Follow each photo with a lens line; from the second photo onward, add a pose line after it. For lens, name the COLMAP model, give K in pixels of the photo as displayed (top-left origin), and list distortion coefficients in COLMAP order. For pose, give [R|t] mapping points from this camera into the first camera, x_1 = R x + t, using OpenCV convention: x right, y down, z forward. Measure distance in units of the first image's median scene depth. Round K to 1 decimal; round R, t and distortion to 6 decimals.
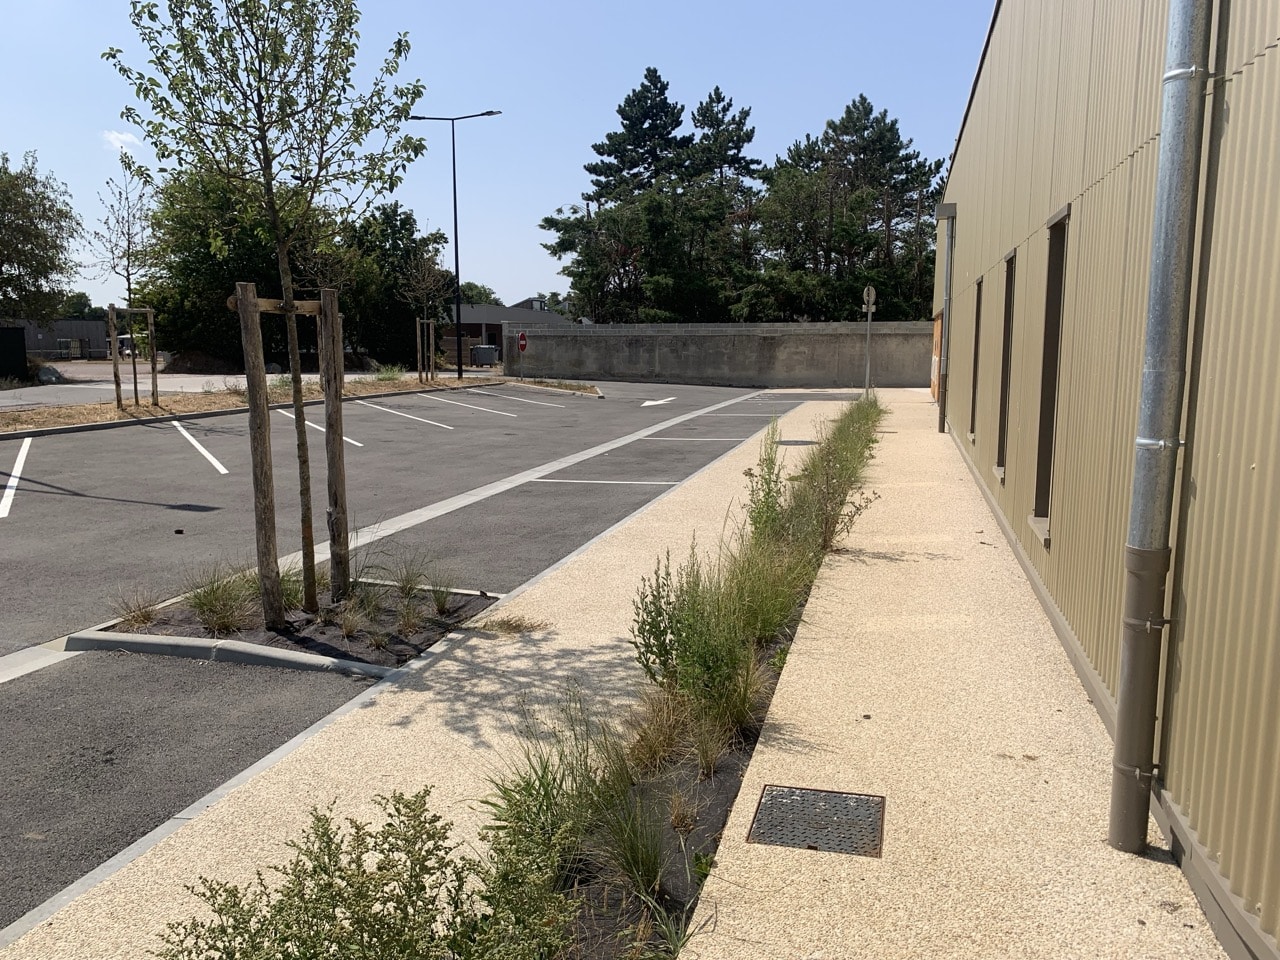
lens RADIAL K [[989.2, 0, 647.4], [0, 989.2, 478.6], [0, 0, 1]] dist [0.024518, -0.037992]
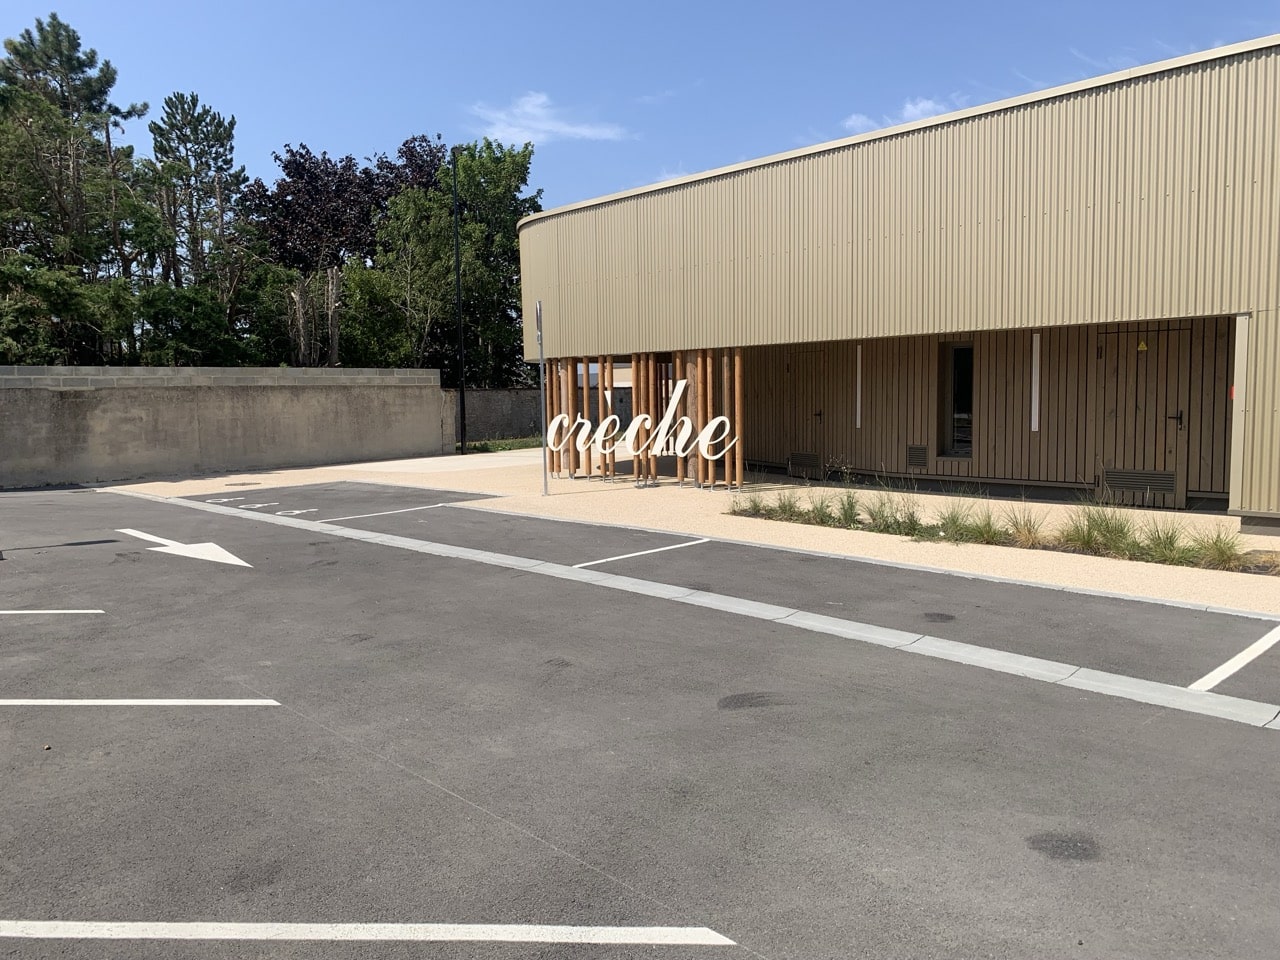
lens RADIAL K [[989.2, 0, 633.8], [0, 989.2, 479.2], [0, 0, 1]] dist [0.024518, -0.037992]
pose [[0.538156, -0.081547, 0.838891, -0.164120], [0.131586, 0.991233, 0.011942, -0.060363], [-0.832510, 0.103960, 0.544168, 0.441828]]
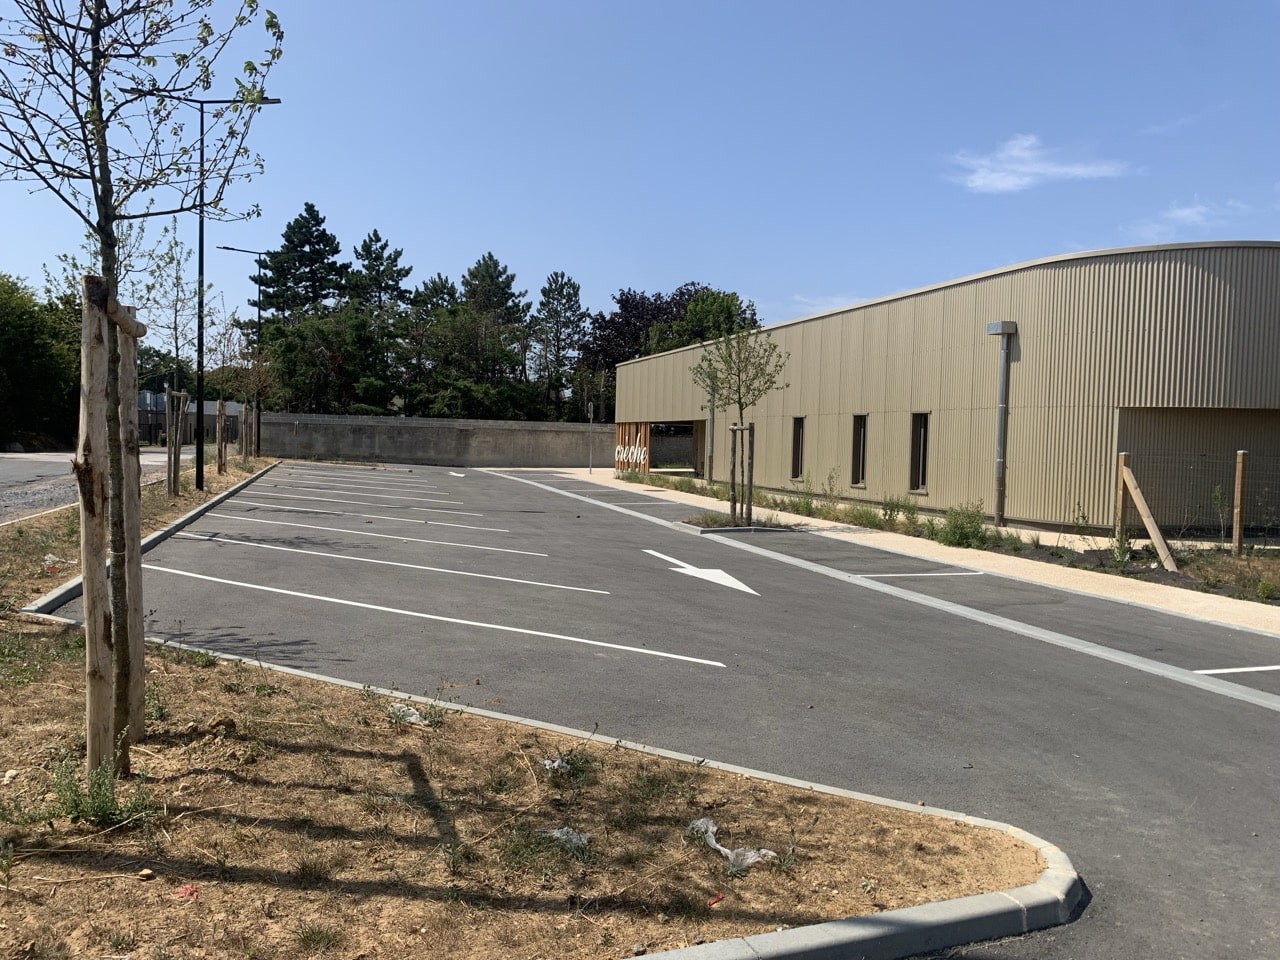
lens RADIAL K [[989.2, 0, 640.0], [0, 989.2, 484.9], [0, 0, 1]] dist [0.024518, -0.037992]
pose [[0.848357, 0.000279, 0.529425, -0.378373], [0.044295, 0.996456, -0.071504, 0.038426], [-0.527569, 0.084112, 0.845338, -0.256558]]
